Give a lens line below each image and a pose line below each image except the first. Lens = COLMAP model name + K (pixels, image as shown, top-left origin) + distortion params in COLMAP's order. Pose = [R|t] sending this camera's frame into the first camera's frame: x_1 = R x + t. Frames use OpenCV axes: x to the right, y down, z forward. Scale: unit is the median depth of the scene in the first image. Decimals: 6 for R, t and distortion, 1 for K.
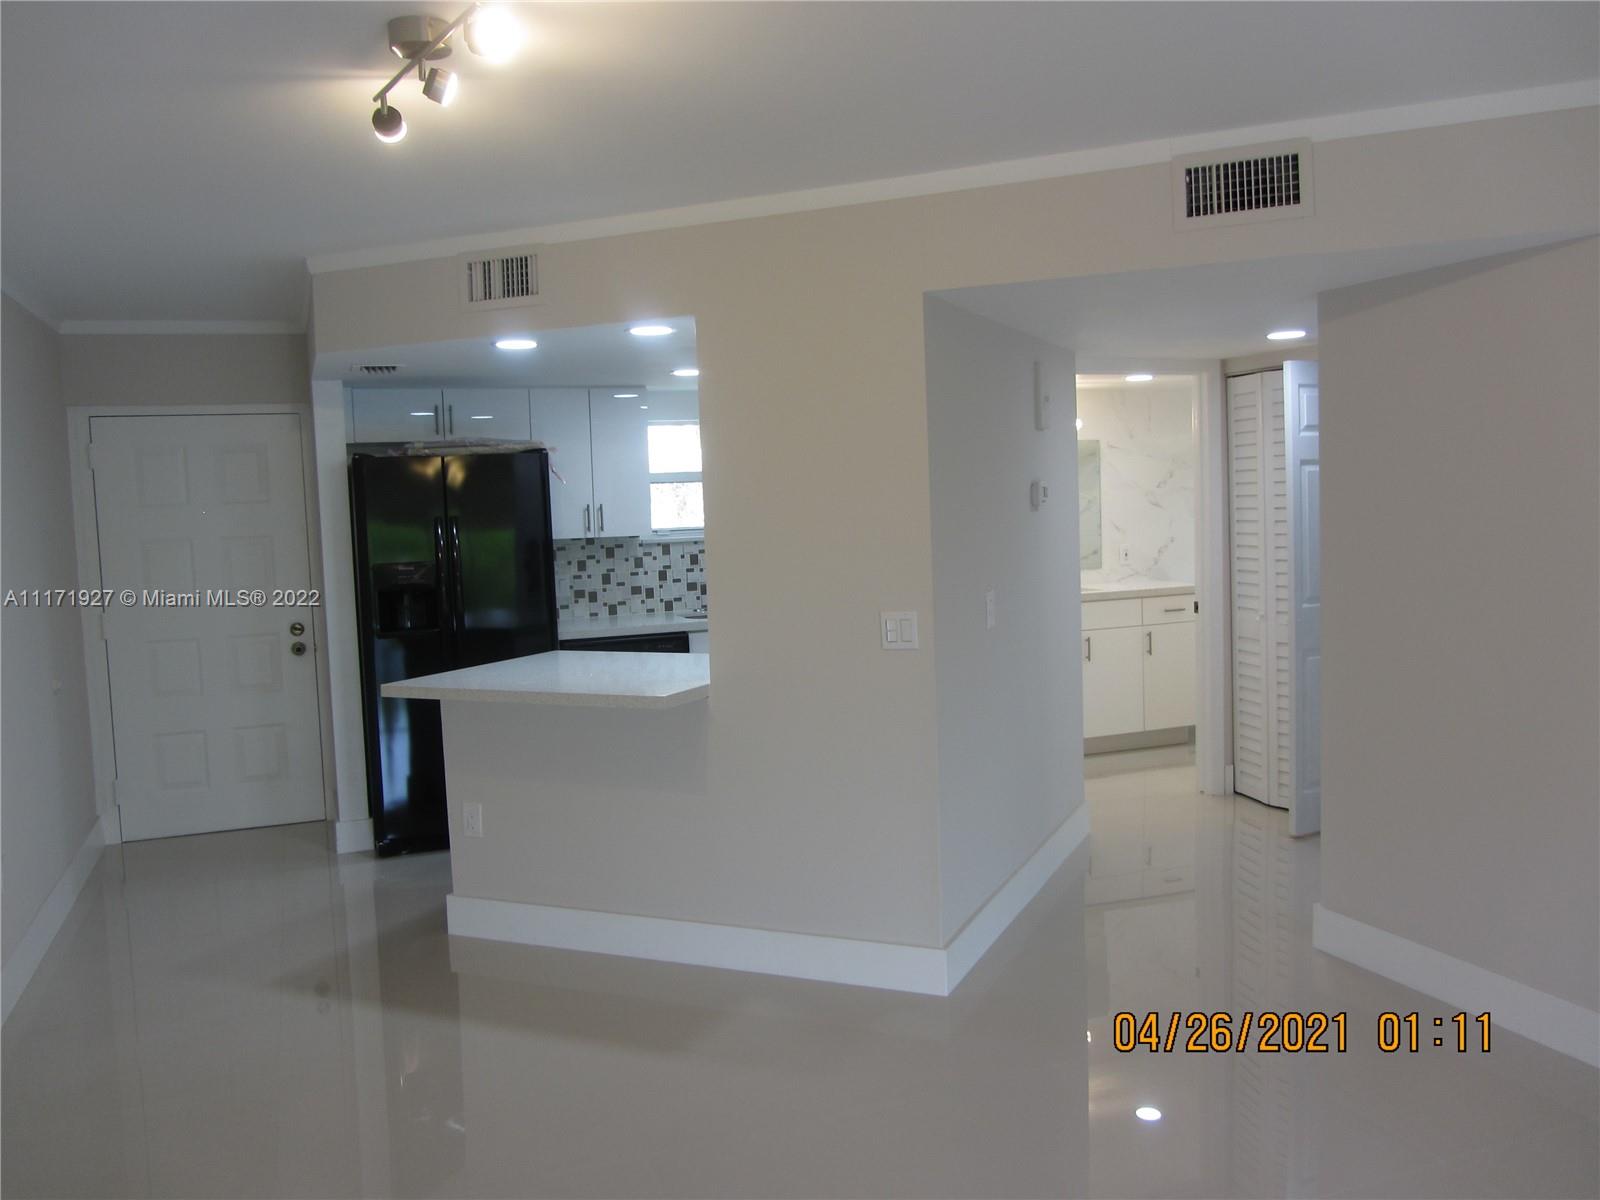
lens RADIAL K [[1344.6, 0, 846.4], [0, 1344.6, 588.8], [0, 0, 1]] dist [-0.032044, 0.001929]
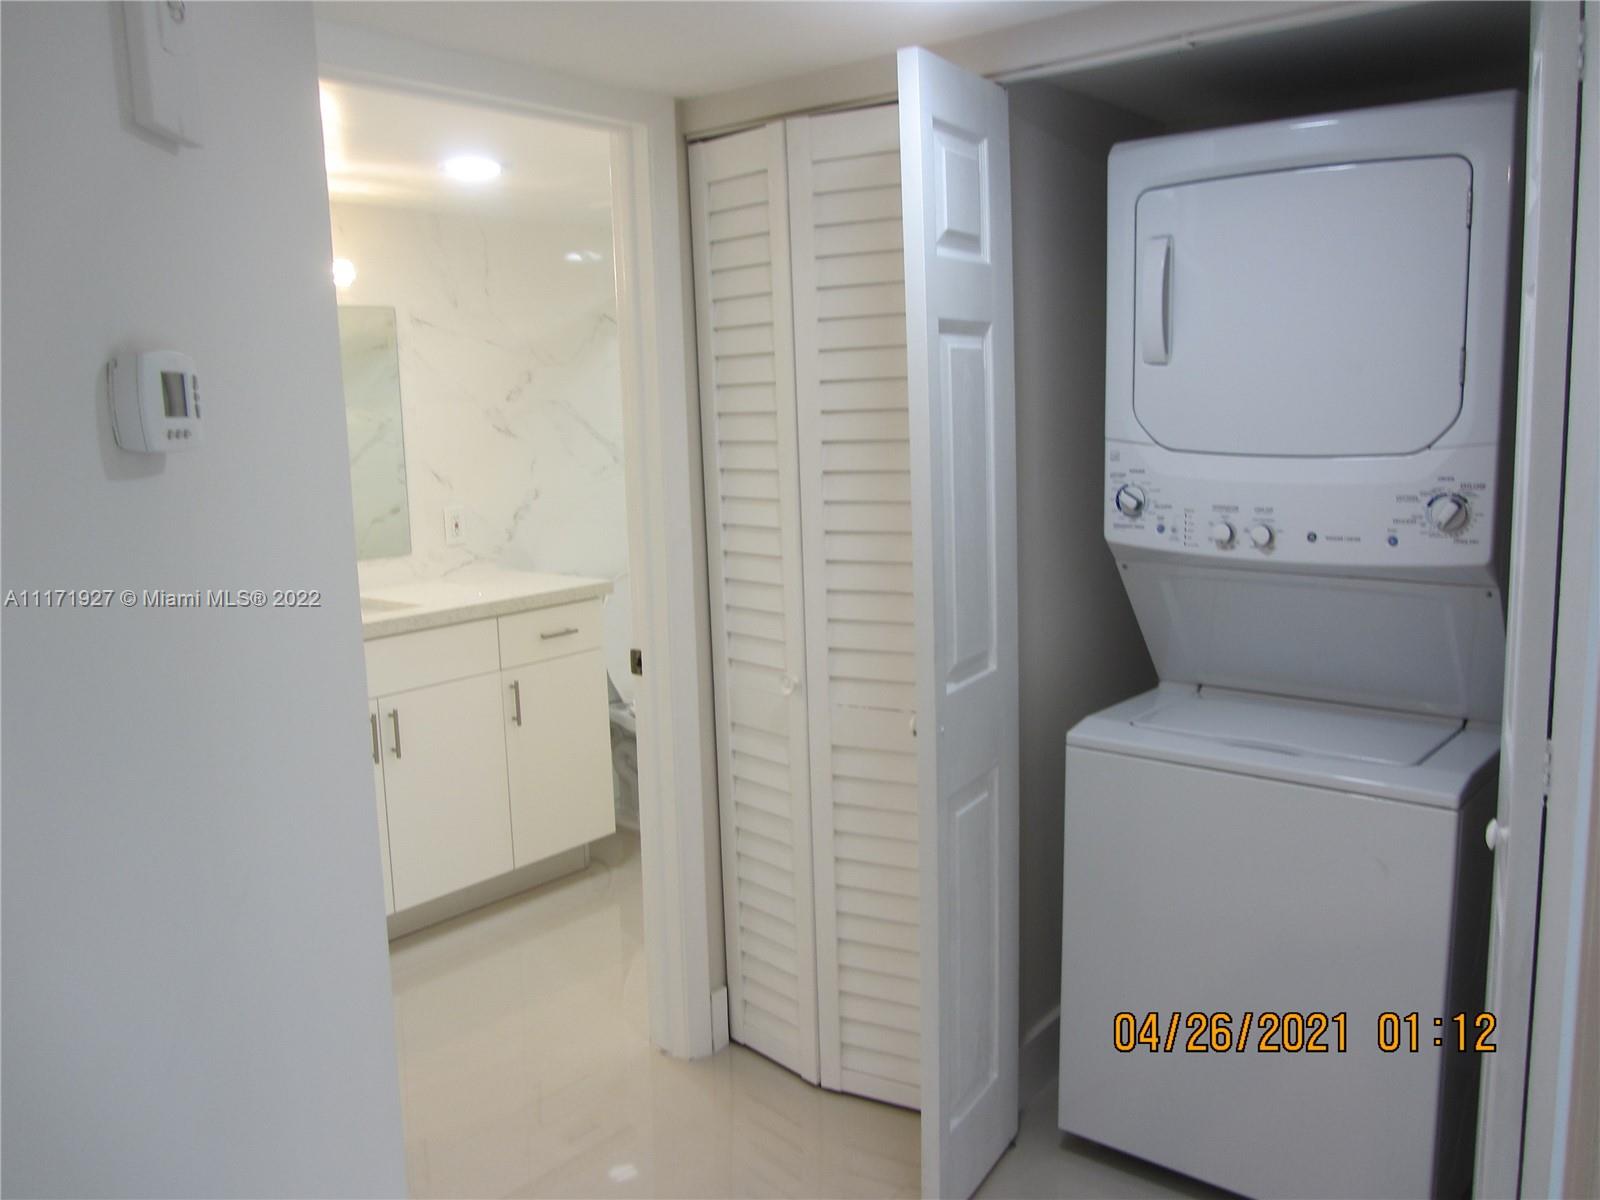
lens RADIAL K [[1344.6, 0, 803.5], [0, 1344.6, 600.5], [0, 0, 1]] dist [-0.032044, 0.001929]
pose [[0.886665, -0.063241, 0.458068, 0.106174], [0.032619, 0.996690, 0.074464, -0.039476], [-0.461261, -0.051083, 0.885793, 0.582899]]
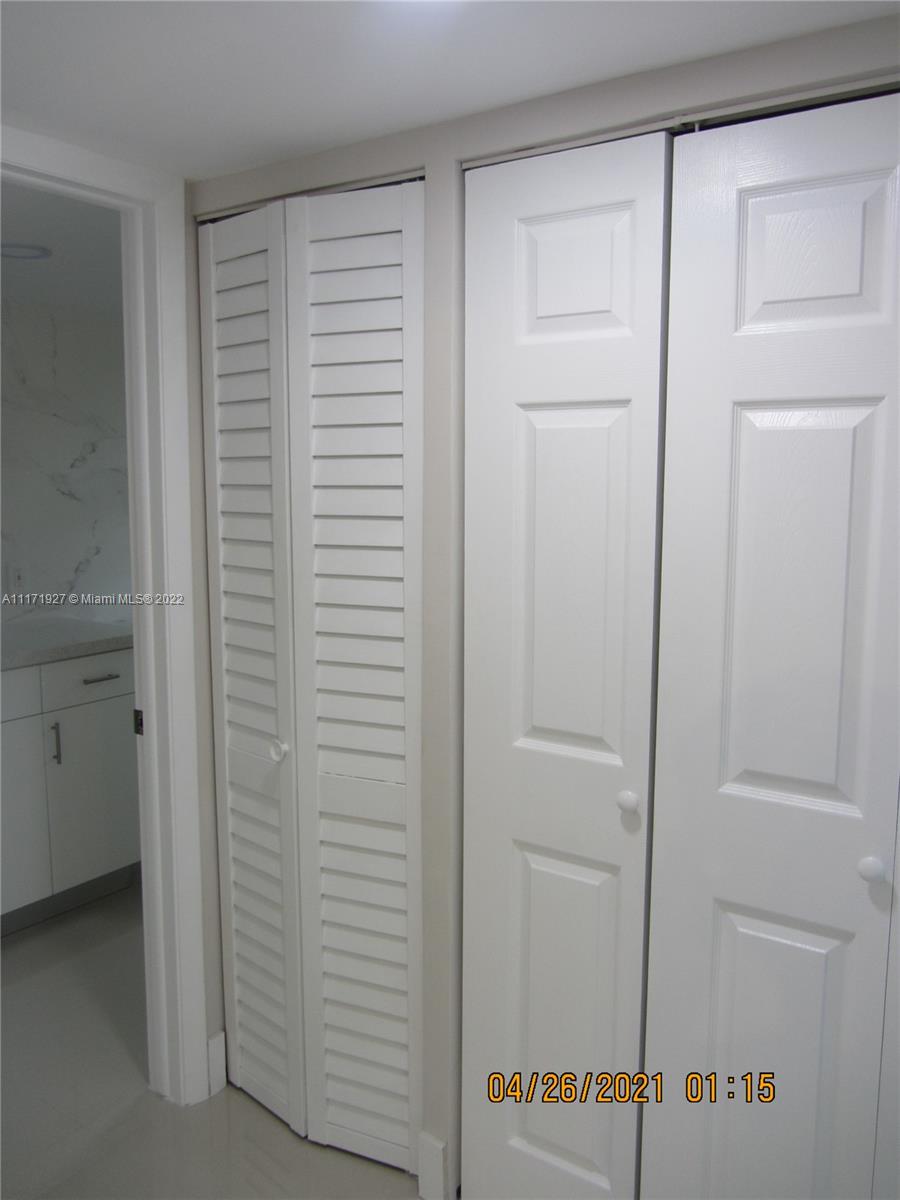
lens RADIAL K [[1008.5, 0, 447.6], [0, 1008.5, 601.1], [0, 0, 1]] dist [-0.032044, 0.001929]
pose [[0.850200, -0.032161, 0.525476, 0.172426], [0.006899, 0.998727, 0.049964, -0.045878], [-0.526414, -0.038854, 0.849340, 0.658279]]
